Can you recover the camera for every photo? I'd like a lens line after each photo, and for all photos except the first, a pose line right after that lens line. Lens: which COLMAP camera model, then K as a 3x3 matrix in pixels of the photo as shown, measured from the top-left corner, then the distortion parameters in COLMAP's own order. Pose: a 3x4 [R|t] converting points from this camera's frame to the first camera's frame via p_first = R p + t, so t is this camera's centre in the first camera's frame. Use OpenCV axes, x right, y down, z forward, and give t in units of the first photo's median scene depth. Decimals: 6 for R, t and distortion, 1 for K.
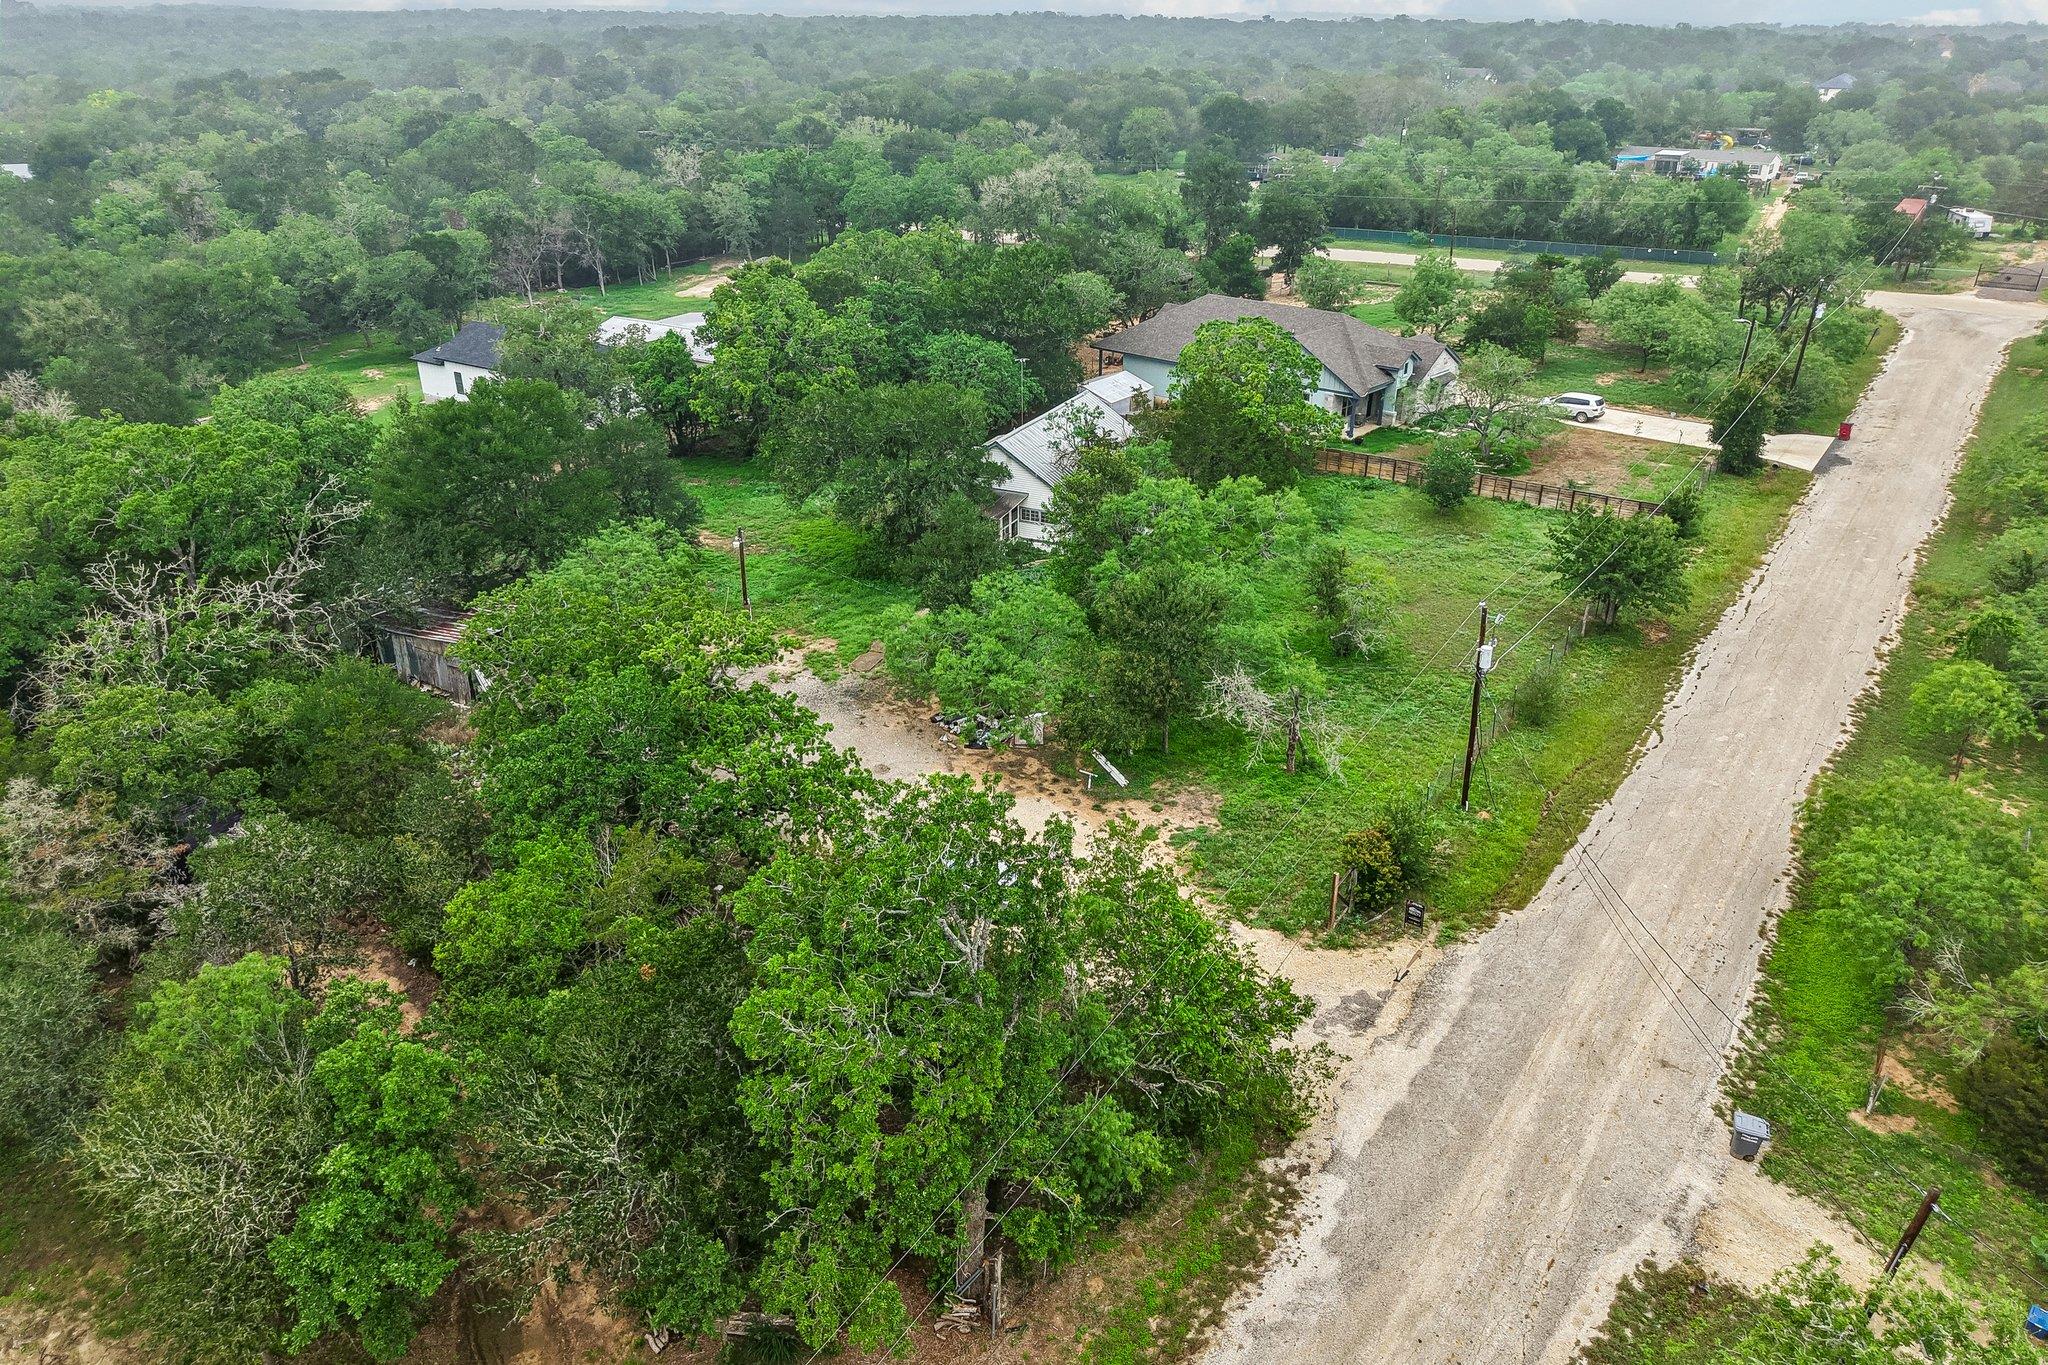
lens RADIAL K [[1399.2, 0, 1015.0], [0, 1399.2, 683.5], [0, 0, 1]] dist [0.005278, -0.009470]
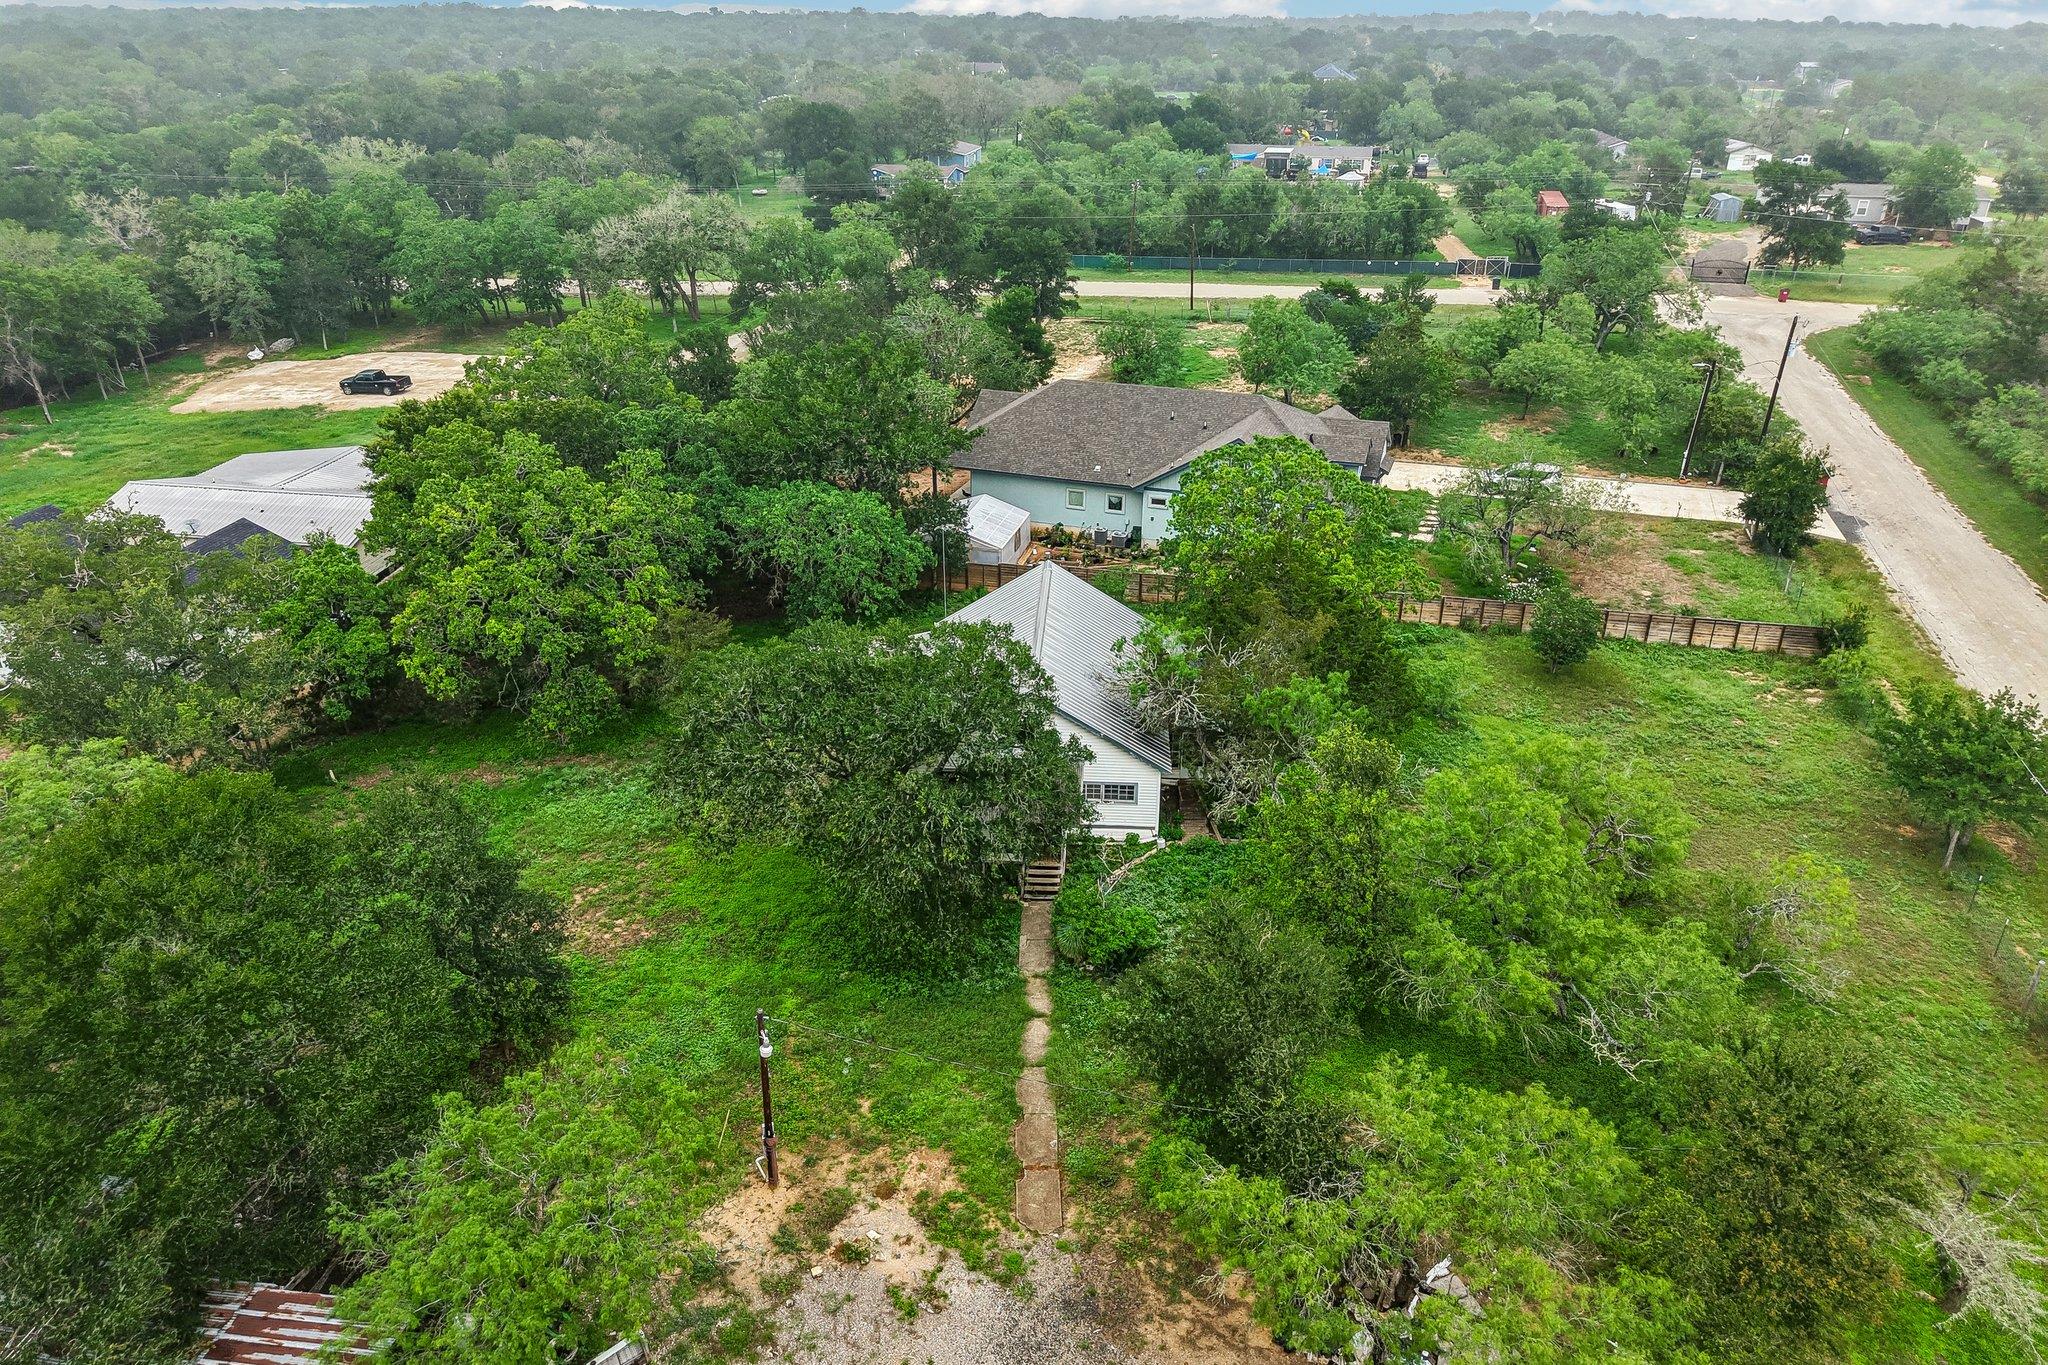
lens RADIAL K [[1399.2, 0, 1031.4], [0, 1399.2, 648.0], [0, 0, 1]] dist [0.005278, -0.009470]
pose [[0.921747, -0.160727, 0.352917, -0.189090], [0.166713, 0.985912, 0.013588, -0.166309], [-0.350129, 0.046311, 0.935556, 0.344203]]
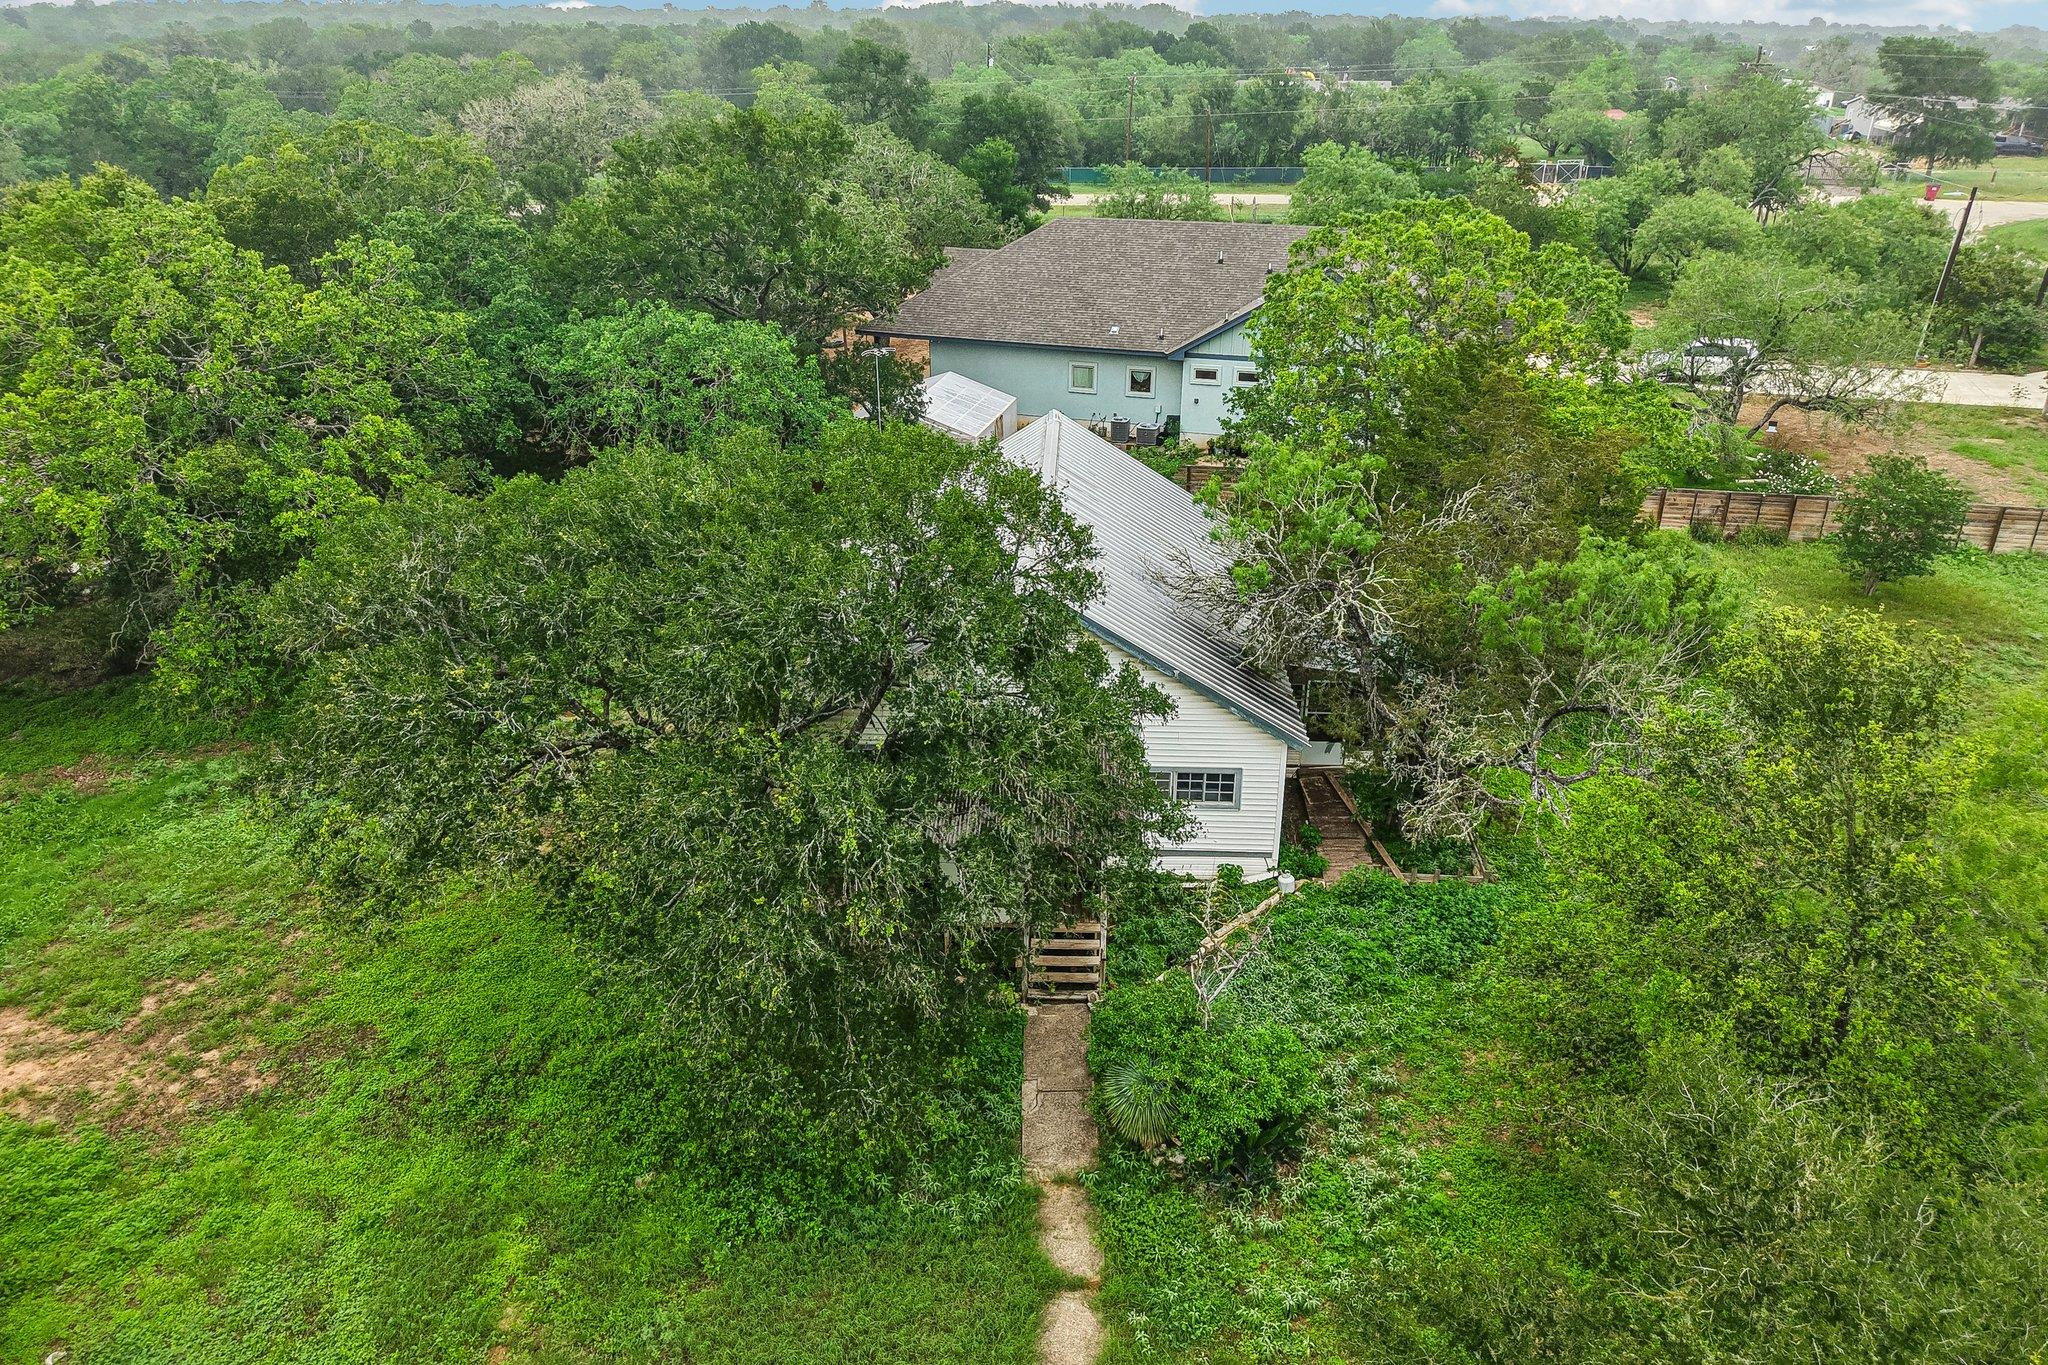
lens RADIAL K [[1399.2, 0, 1033.9], [0, 1399.2, 675.8], [0, 0, 1]] dist [0.005278, -0.009470]
pose [[0.912670, -0.168940, 0.372146, -0.110848], [0.175322, 0.984366, 0.016896, -0.131944], [-0.369182, 0.049825, 0.928020, 0.584562]]
